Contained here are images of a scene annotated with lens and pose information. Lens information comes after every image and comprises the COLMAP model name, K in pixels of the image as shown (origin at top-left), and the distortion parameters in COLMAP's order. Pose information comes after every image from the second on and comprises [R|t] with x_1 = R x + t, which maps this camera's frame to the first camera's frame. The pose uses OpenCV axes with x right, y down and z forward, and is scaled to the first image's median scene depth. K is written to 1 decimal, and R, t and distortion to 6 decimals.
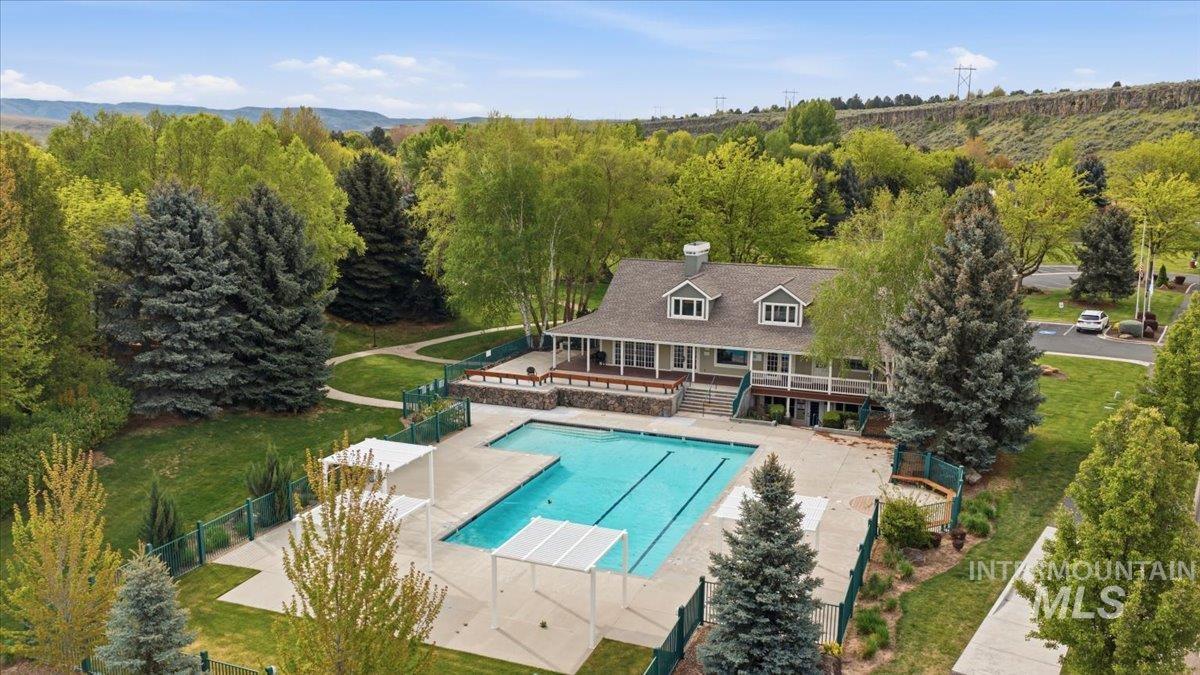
lens RADIAL K [[973.2, 0, 600.8], [0, 973.2, 337.4], [0, 0, 1]] dist [0.002577, -0.013757]
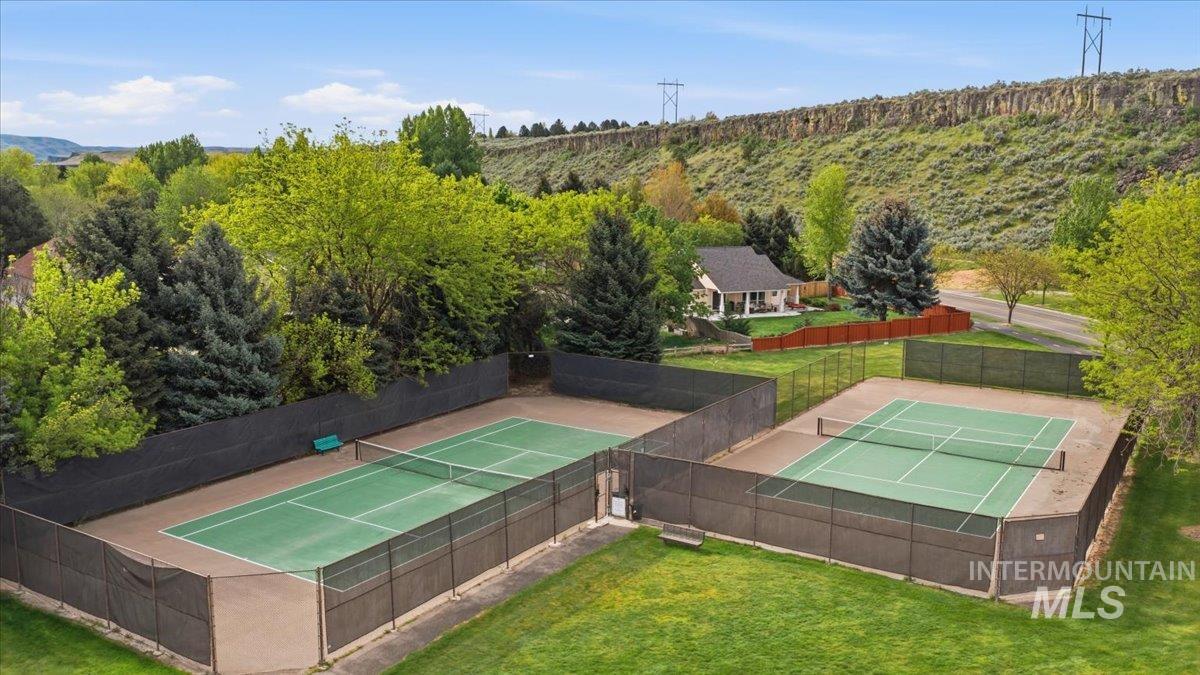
lens RADIAL K [[973.2, 0, 599.5], [0, 973.2, 336.9], [0, 0, 1]] dist [0.002577, -0.013757]
pose [[0.965689, -0.039825, 0.256629, 0.148871], [0.048234, 0.998483, -0.026555, -0.070241], [-0.255182, 0.038022, 0.966145, 0.354904]]
